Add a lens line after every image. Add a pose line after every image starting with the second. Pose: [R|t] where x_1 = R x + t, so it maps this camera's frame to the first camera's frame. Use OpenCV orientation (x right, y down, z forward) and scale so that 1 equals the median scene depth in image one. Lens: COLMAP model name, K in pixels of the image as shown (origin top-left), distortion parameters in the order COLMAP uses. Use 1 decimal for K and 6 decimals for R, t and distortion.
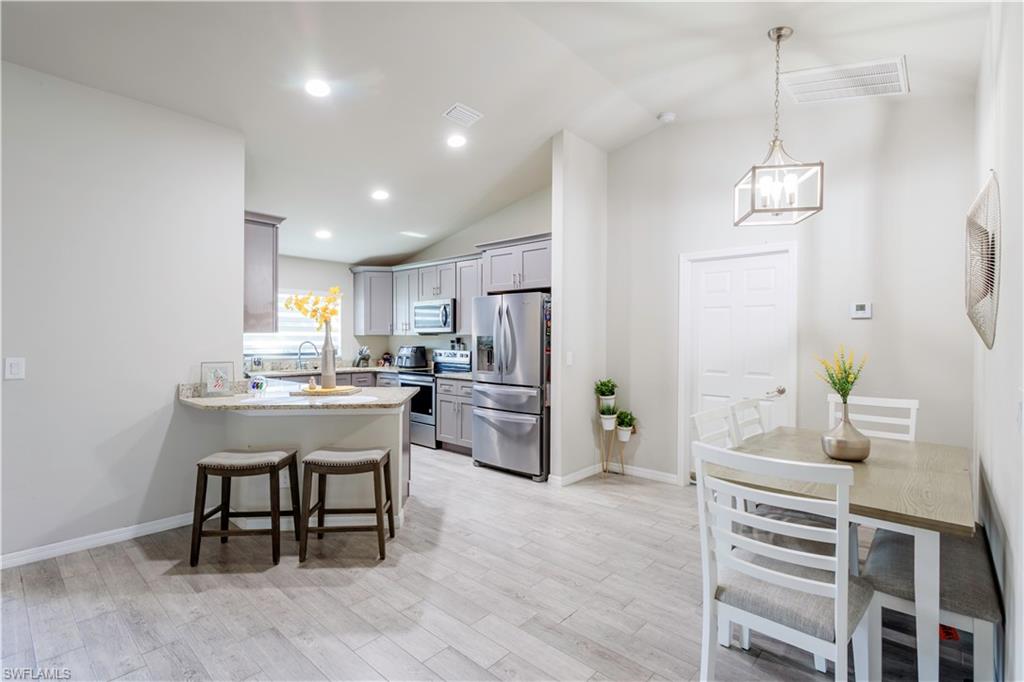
lens RADIAL K [[484.5, 0, 521.8], [0, 484.5, 339.6], [0, 0, 1]] dist [0.016326, -0.004036]
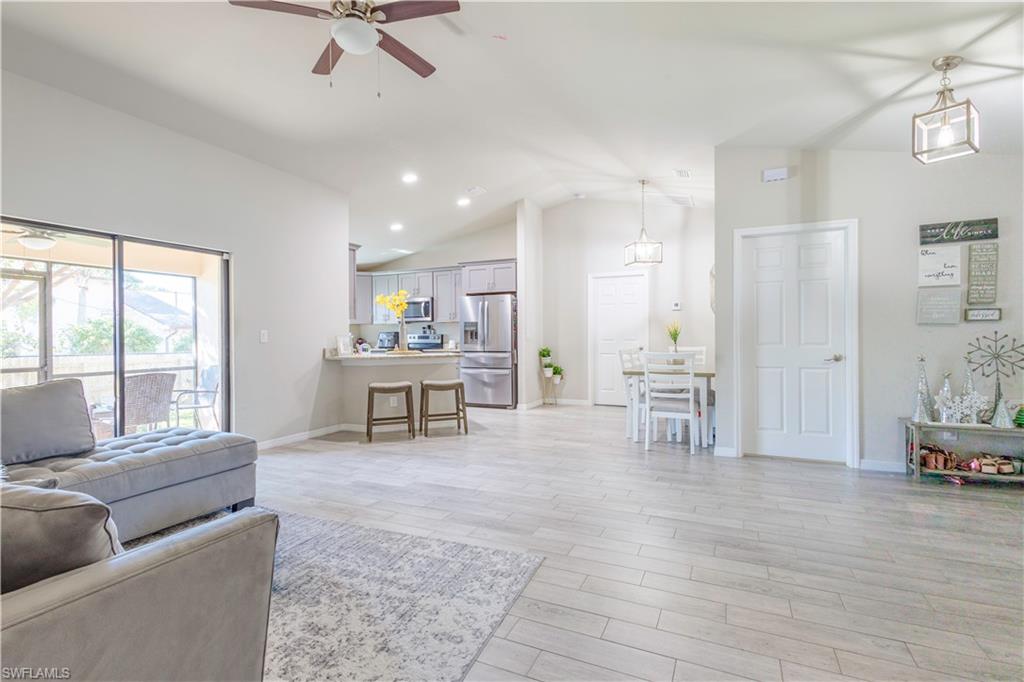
lens RADIAL K [[484.5, 0, 513.3], [0, 484.5, 336.7], [0, 0, 1]] dist [0.016326, -0.004036]
pose [[0.958313, -0.012735, 0.285438, -0.419729], [0.012645, 0.999918, 0.002161, 0.041687], [-0.285442, 0.001539, 0.958395, -0.583454]]
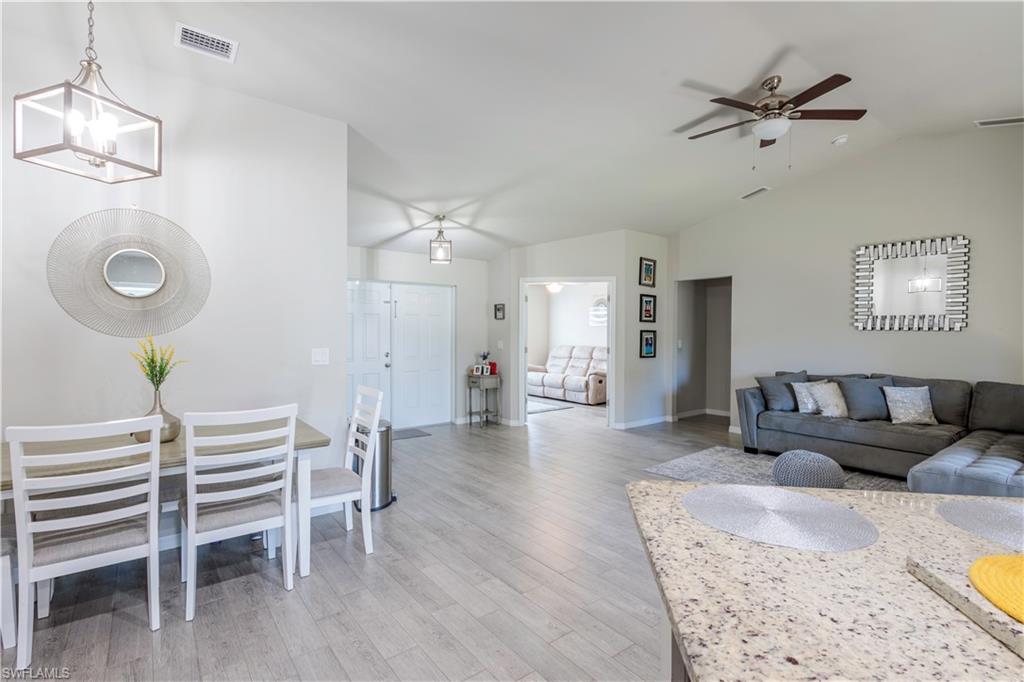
lens RADIAL K [[484.5, 0, 519.7], [0, 484.5, 339.8], [0, 0, 1]] dist [0.016326, -0.004036]
pose [[-0.983110, -0.009197, 0.182785, -0.162380], [-0.005667, 0.999787, 0.019824, -0.003310], [-0.182928, 0.018454, -0.982953, 0.990143]]
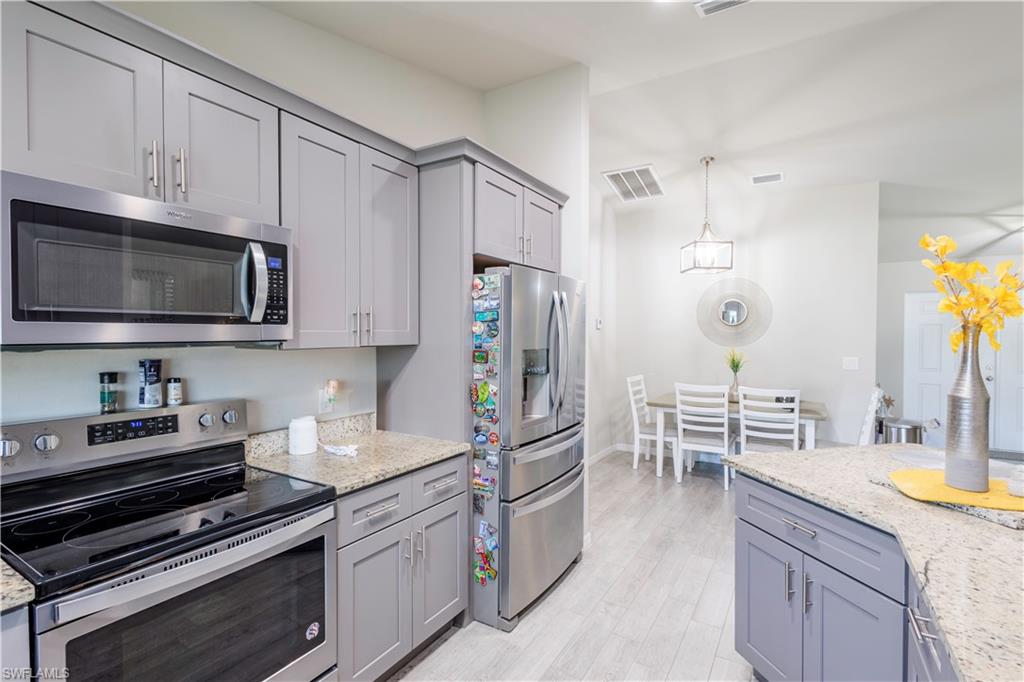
lens RADIAL K [[484.5, 0, 506.9], [0, 484.5, 336.3], [0, 0, 1]] dist [0.016326, -0.004036]
pose [[-0.174856, -0.010685, 0.984536, -0.607027], [-0.000605, 0.999942, 0.010745, -0.028282], [-0.984594, 0.001283, -0.174852, 1.193014]]
